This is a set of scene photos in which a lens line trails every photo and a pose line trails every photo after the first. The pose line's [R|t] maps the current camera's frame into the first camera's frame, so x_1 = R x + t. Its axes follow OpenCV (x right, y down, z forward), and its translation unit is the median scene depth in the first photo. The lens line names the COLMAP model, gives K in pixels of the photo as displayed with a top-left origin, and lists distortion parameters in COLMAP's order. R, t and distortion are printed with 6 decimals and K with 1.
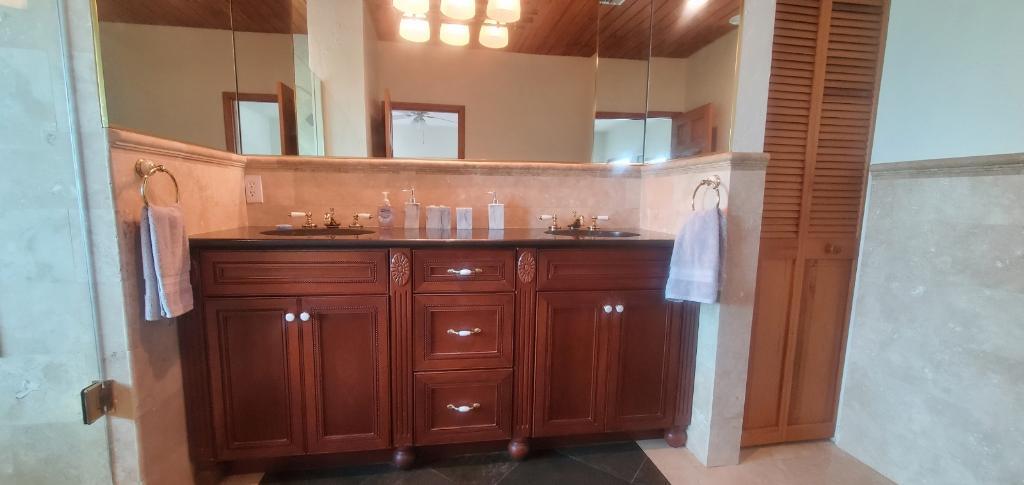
lens RADIAL K [[408.4, 0, 500.8], [0, 408.4, 251.1], [0, 0, 1]] dist [0.003075, -0.002063]
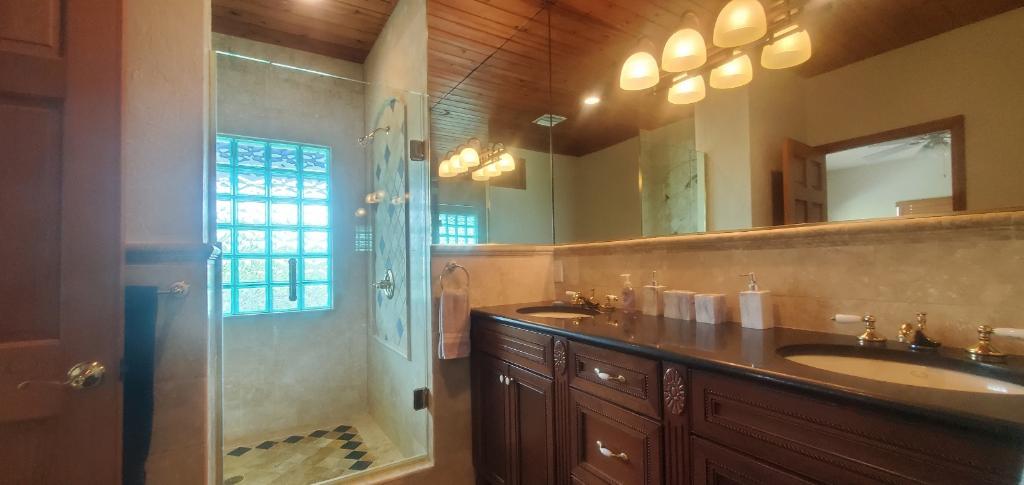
lens RADIAL K [[408.4, 0, 500.8], [0, 408.4, 251.1], [0, 0, 1]] dist [0.003075, -0.002063]
pose [[0.372275, -0.044041, -0.927077, 0.618515], [-0.091498, 0.992266, -0.083879, -0.113134], [0.923602, 0.116052, 0.365366, 0.459094]]
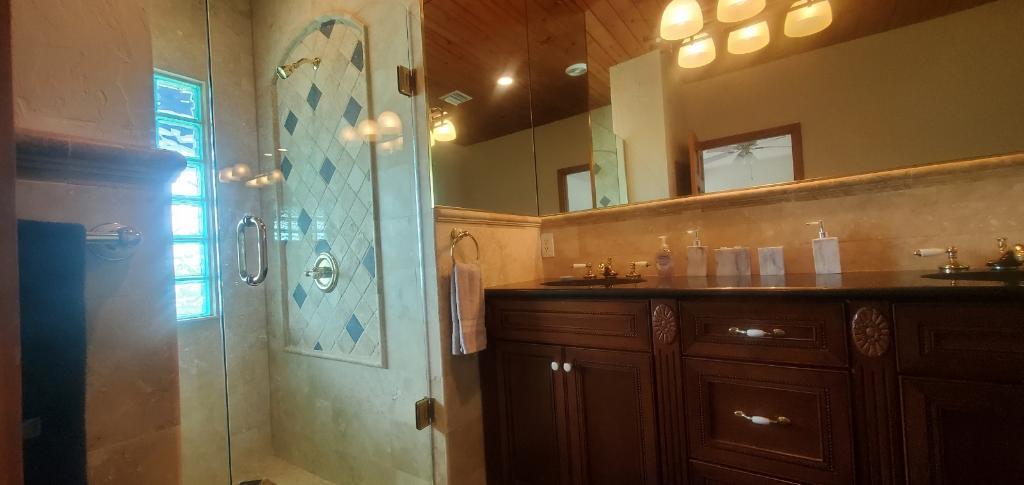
lens RADIAL K [[408.4, 0, 500.8], [0, 408.4, 251.1], [0, 0, 1]] dist [0.003075, -0.002063]
pose [[0.709965, -0.071673, -0.700581, 0.111553], [-0.018963, 0.992501, -0.120755, 0.003093], [0.703982, 0.099017, 0.703282, 0.151495]]
